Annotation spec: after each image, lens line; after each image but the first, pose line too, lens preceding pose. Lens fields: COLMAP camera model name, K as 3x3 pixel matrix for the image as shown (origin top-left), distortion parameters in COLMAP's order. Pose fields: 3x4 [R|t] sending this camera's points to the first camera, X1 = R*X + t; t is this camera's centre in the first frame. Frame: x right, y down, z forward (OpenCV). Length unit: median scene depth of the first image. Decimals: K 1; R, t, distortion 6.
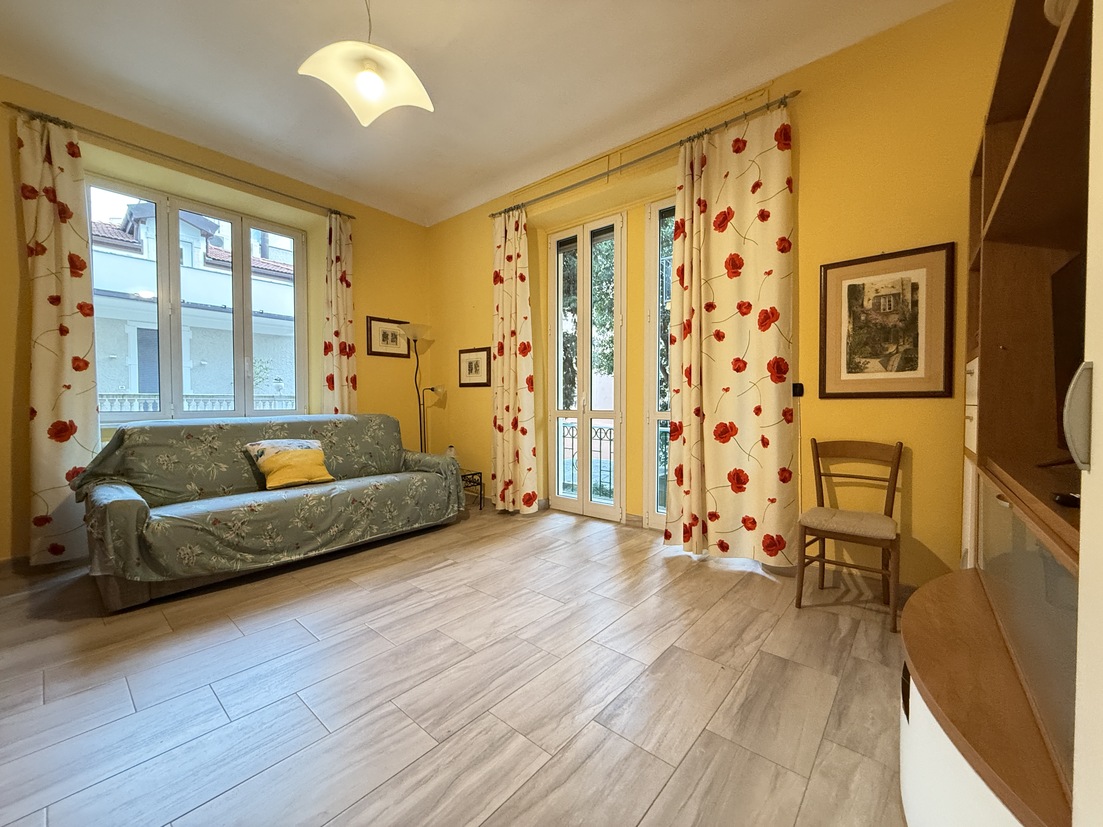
lens RADIAL K [[439.3, 0, 550.2], [0, 439.3, 412.7], [0, 0, 1]] dist [0.000123, -0.000238]
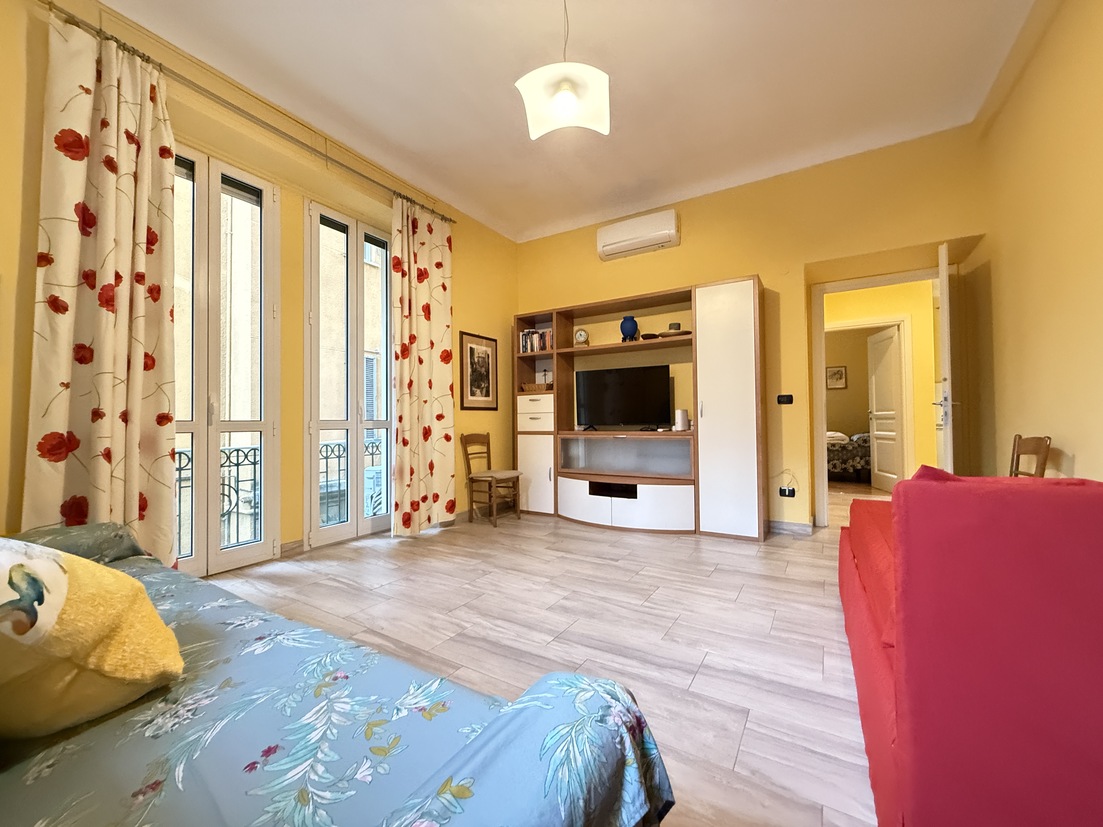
lens RADIAL K [[439.3, 0, 550.2], [0, 439.3, 412.7], [0, 0, 1]] dist [0.000123, -0.000238]
pose [[-0.148963, 0.022254, 0.988592, -1.174885], [0.035159, 0.999234, -0.017196, 0.020629], [-0.988217, 0.032196, -0.149632, 0.989375]]
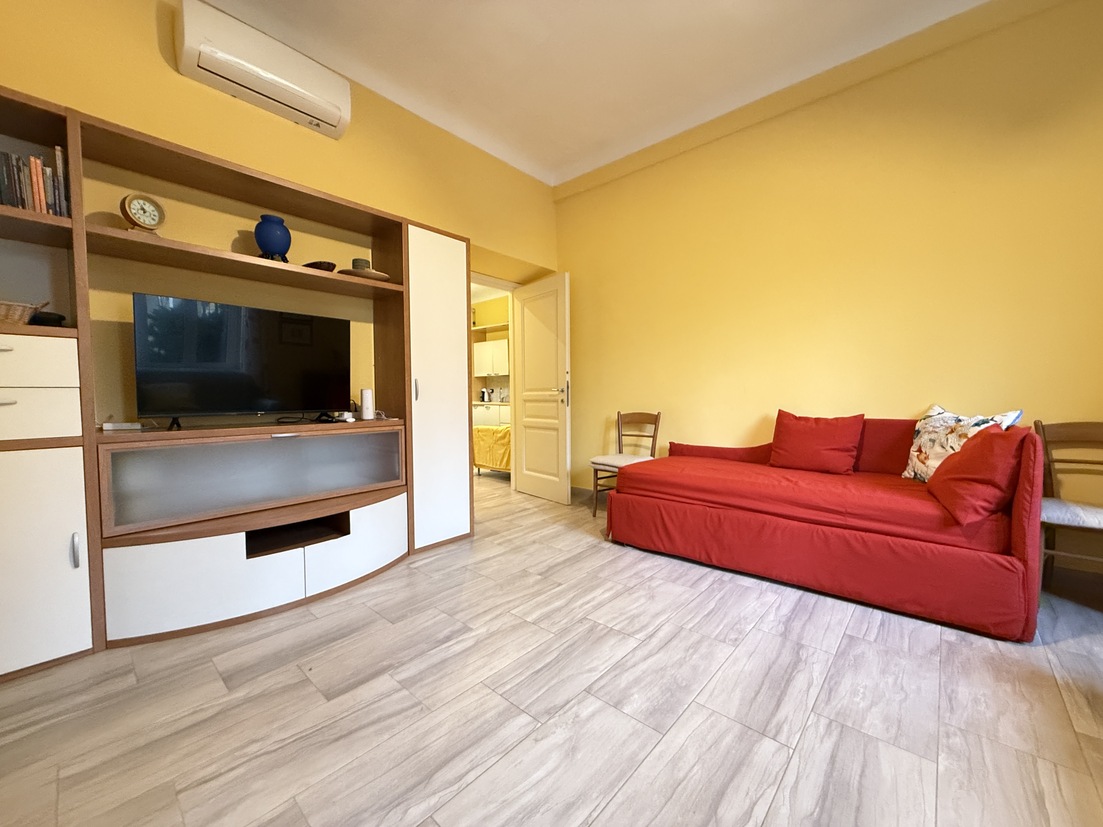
lens RADIAL K [[439.3, 0, 550.2], [0, 439.3, 412.7], [0, 0, 1]] dist [0.000123, -0.000238]
pose [[-0.999727, 0.008916, 0.021608, -0.100542], [0.010261, 0.997963, 0.062971, -0.008203], [-0.021002, 0.063176, -0.997781, 1.394377]]
